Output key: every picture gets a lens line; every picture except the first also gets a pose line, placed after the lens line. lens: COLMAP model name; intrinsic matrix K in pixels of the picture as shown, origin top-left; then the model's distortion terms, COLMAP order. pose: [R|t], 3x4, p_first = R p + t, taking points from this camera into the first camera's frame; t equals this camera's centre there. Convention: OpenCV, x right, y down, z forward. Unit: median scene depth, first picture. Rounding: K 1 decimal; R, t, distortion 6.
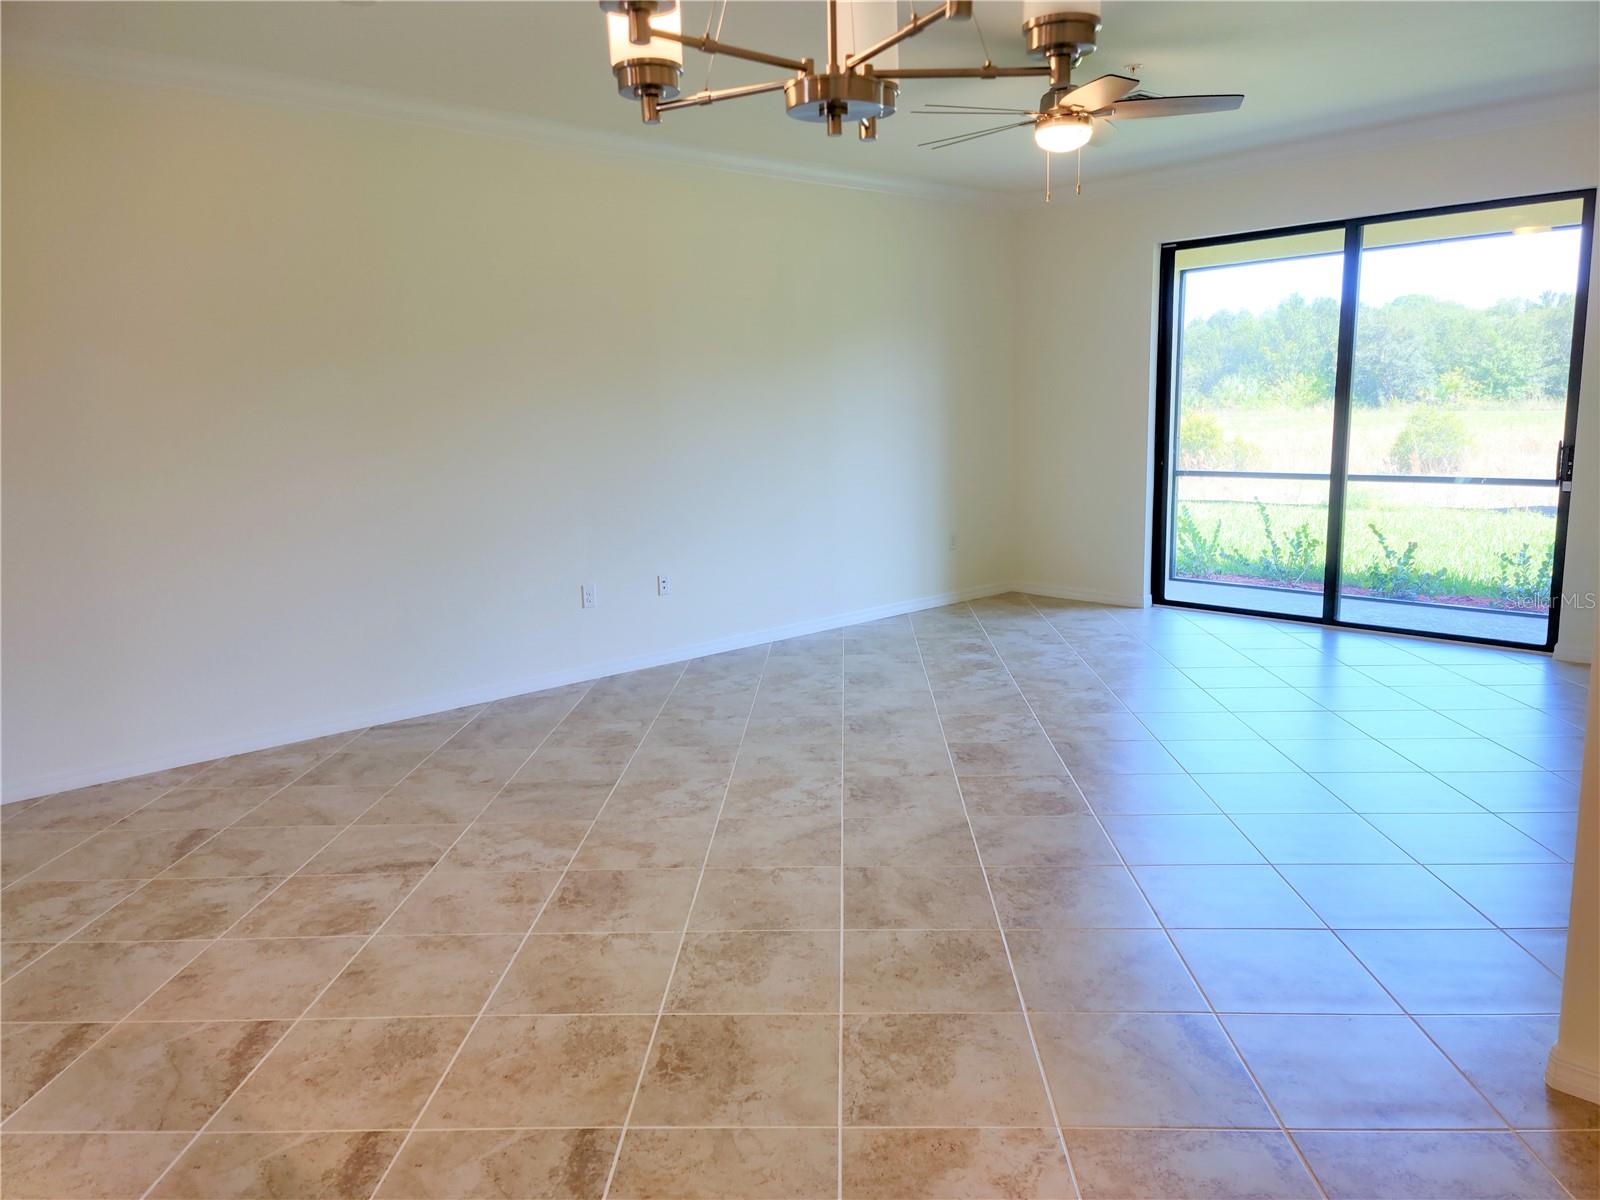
lens RADIAL K [[1165.6, 0, 794.5], [0, 1165.6, 598.5], [0, 0, 1]] dist [0.093262, -0.085838]
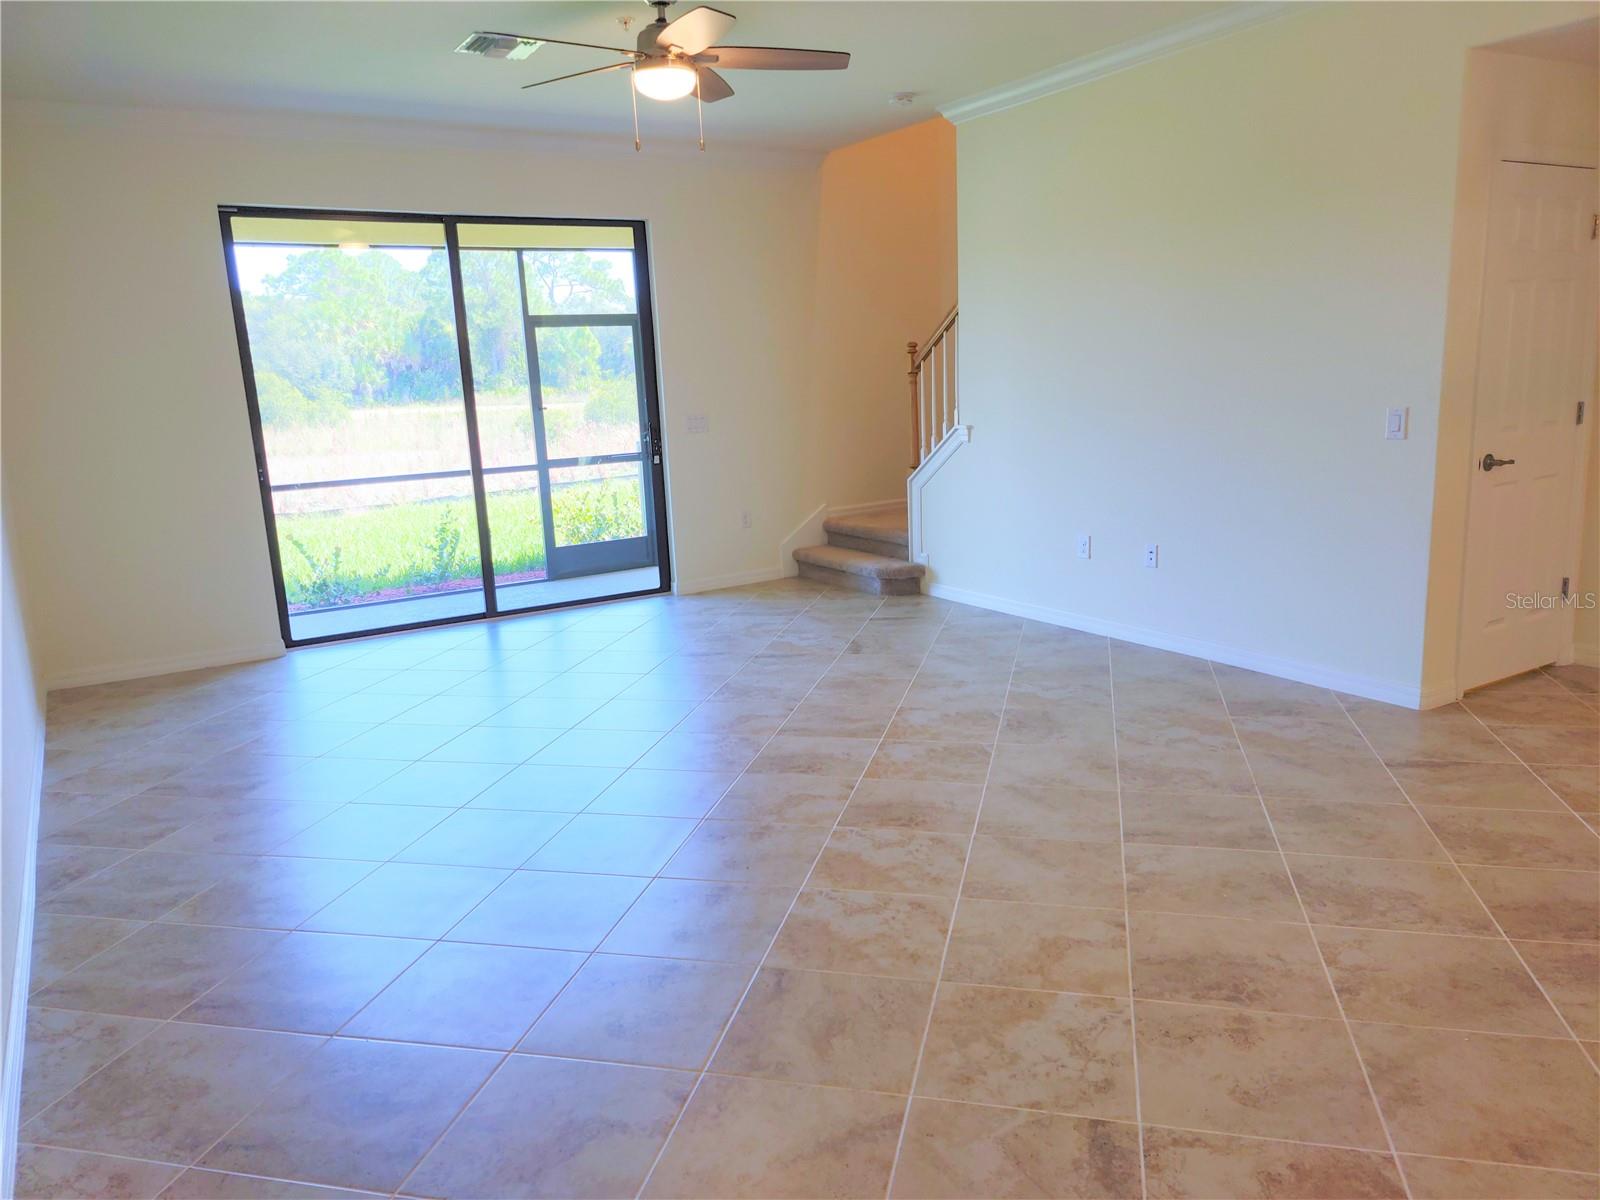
lens RADIAL K [[1165.6, 0, 797.6], [0, 1165.6, 594.1], [0, 0, 1]] dist [0.093262, -0.085838]
pose [[0.199606, -0.171926, 0.964676, -0.644819], [0.204719, 0.970078, 0.130530, -0.104186], [-0.958252, 0.171433, 0.228830, 0.718074]]
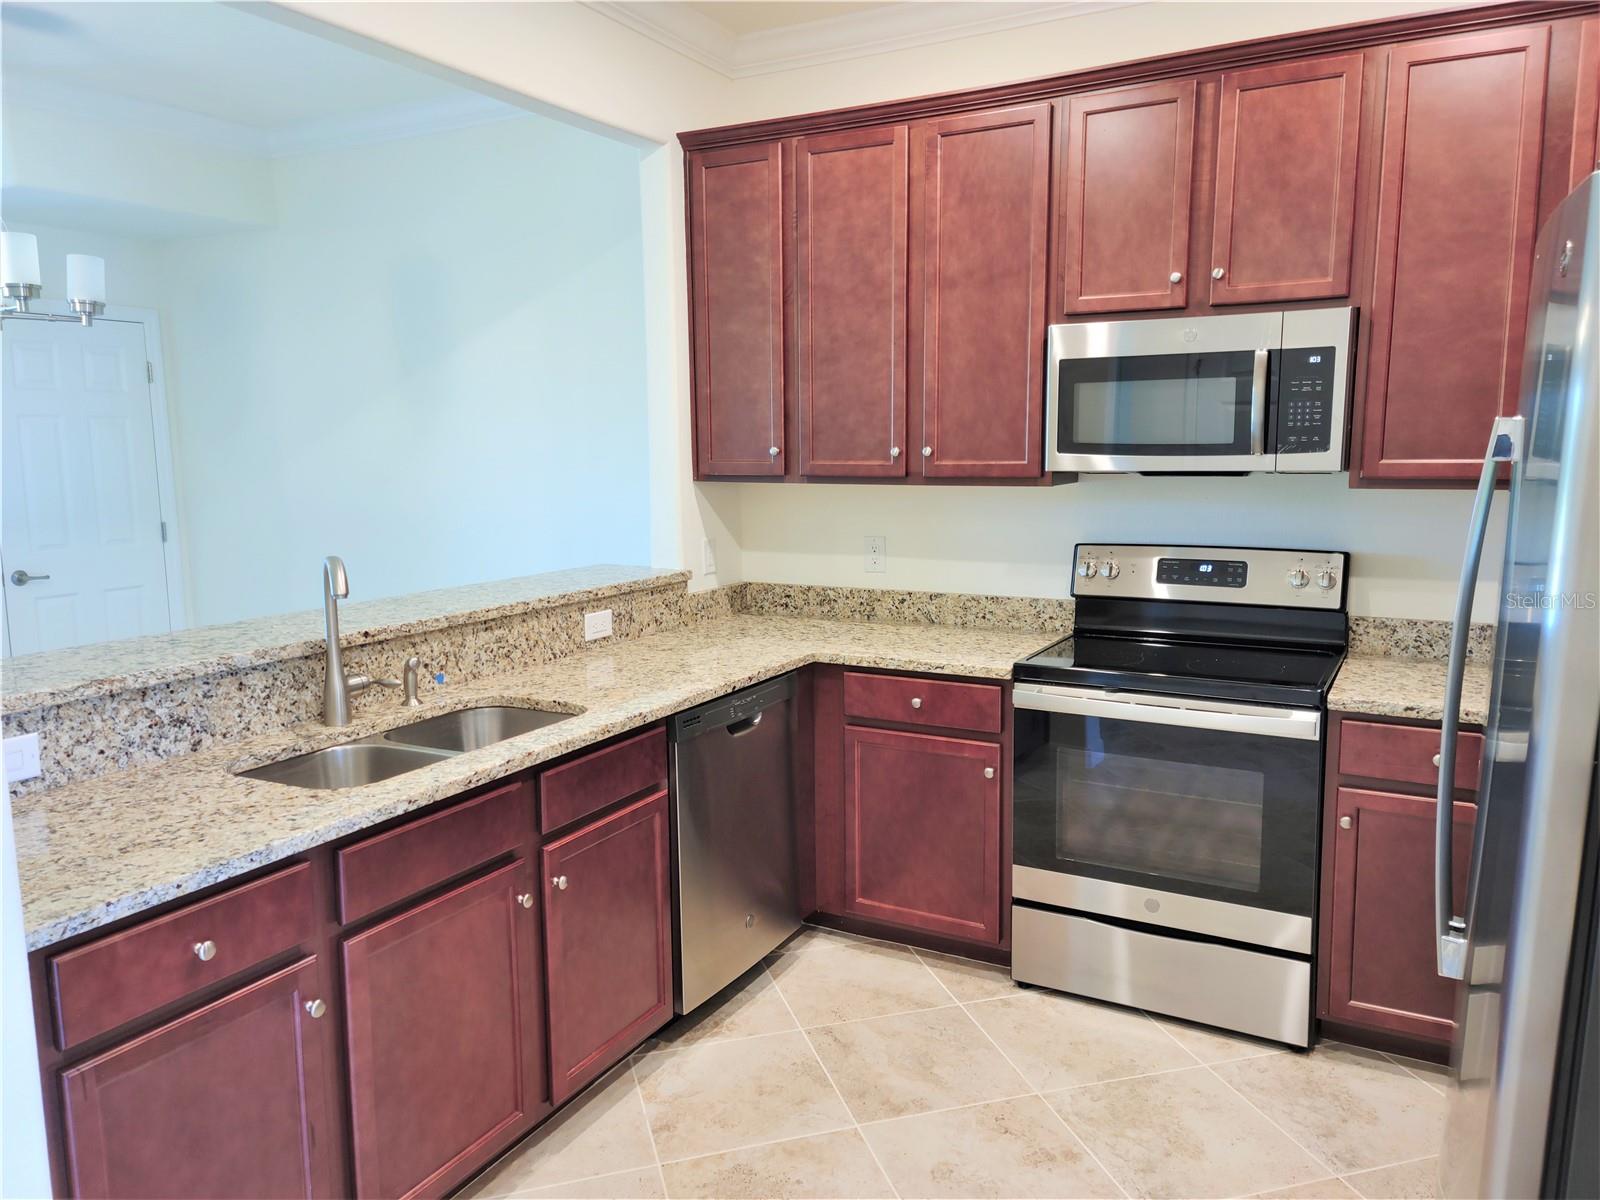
lens RADIAL K [[1165.6, 0, 810.0], [0, 1165.6, 597.0], [0, 0, 1]] dist [0.093262, -0.085838]
pose [[-0.322197, -0.098192, 0.941566, -0.792248], [0.175551, 0.971158, 0.161350, -0.006343], [-0.930253, 0.217279, -0.295667, 0.098861]]
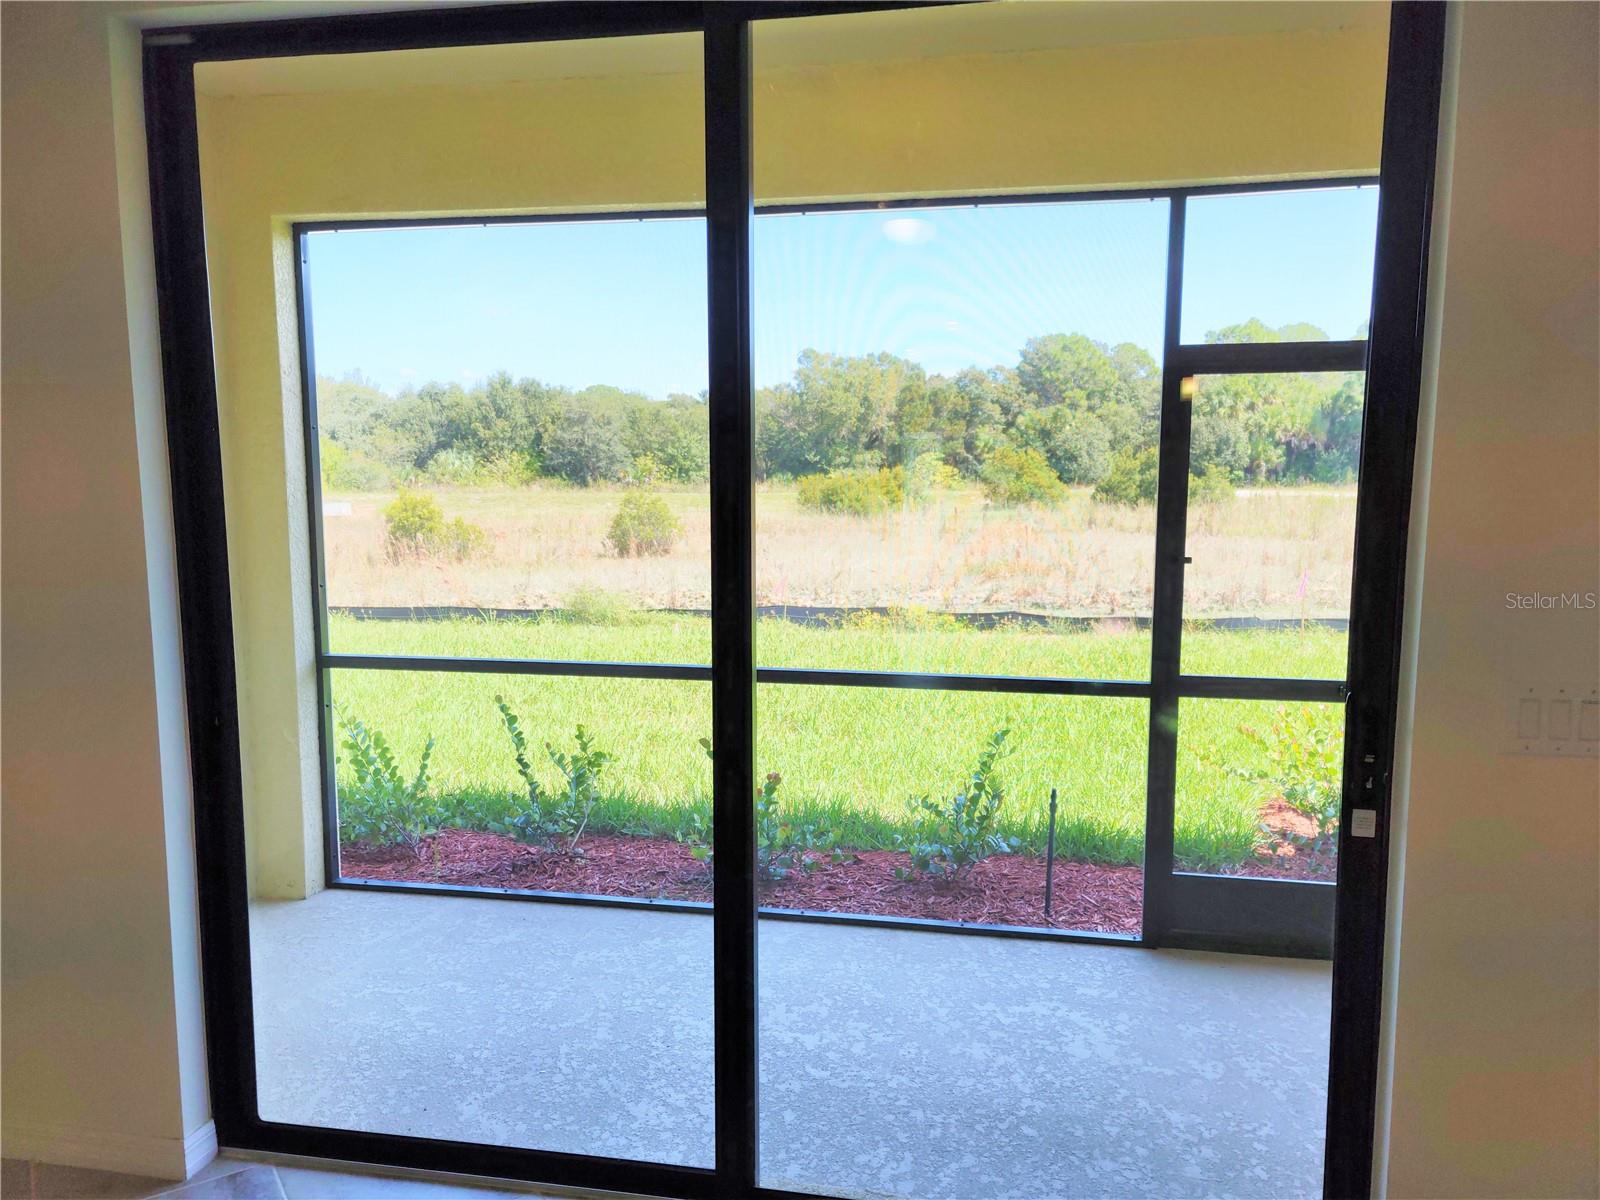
lens RADIAL K [[1165.6, 0, 807.1], [0, 1165.6, 606.4], [0, 0, 1]] dist [0.093262, -0.085838]
pose [[0.800155, -0.047657, 0.597897, 0.378364], [0.079694, 0.996447, -0.027229, -0.190694], [-0.594476, 0.069436, 0.801110, 0.976873]]
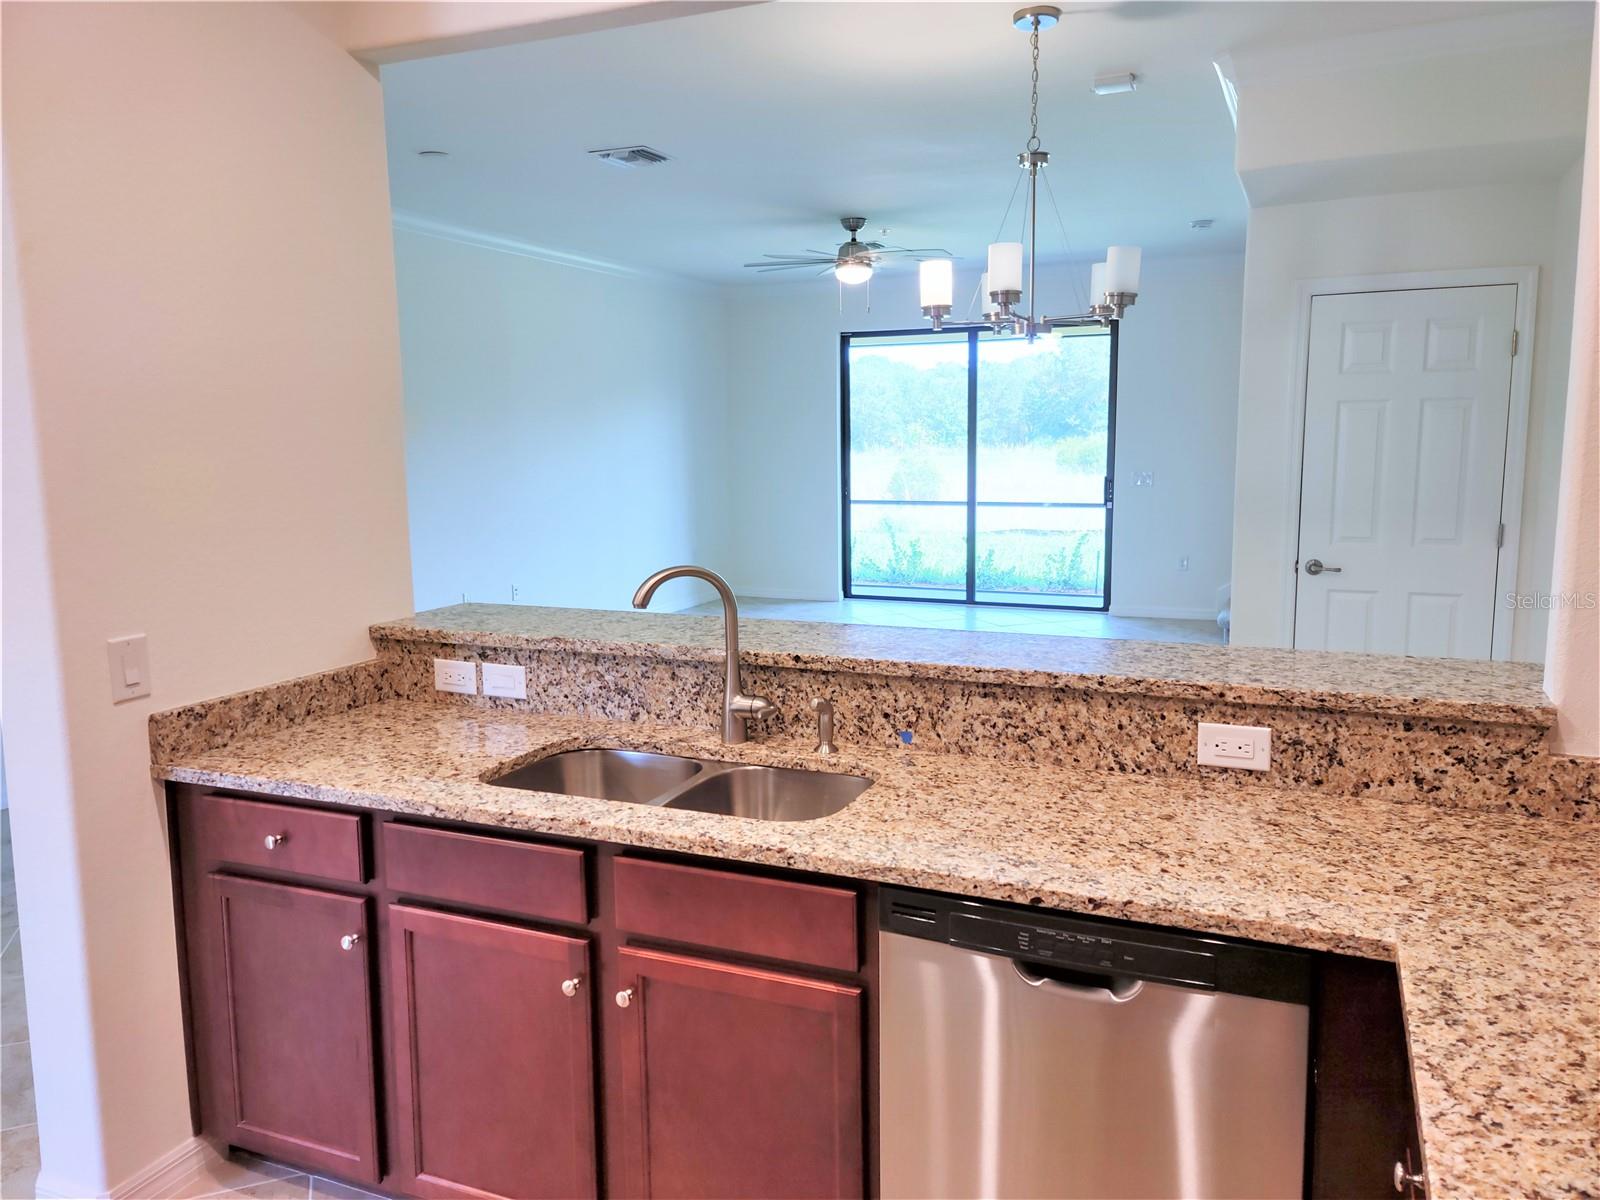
lens RADIAL K [[1165.6, 0, 800.7], [0, 1165.6, 593.2], [0, 0, 1]] dist [0.093262, -0.085838]
pose [[0.915644, -0.040112, 0.399983, -0.421624], [0.054523, 0.998207, -0.024709, 0.045194], [-0.398274, 0.044433, 0.916190, -0.302196]]
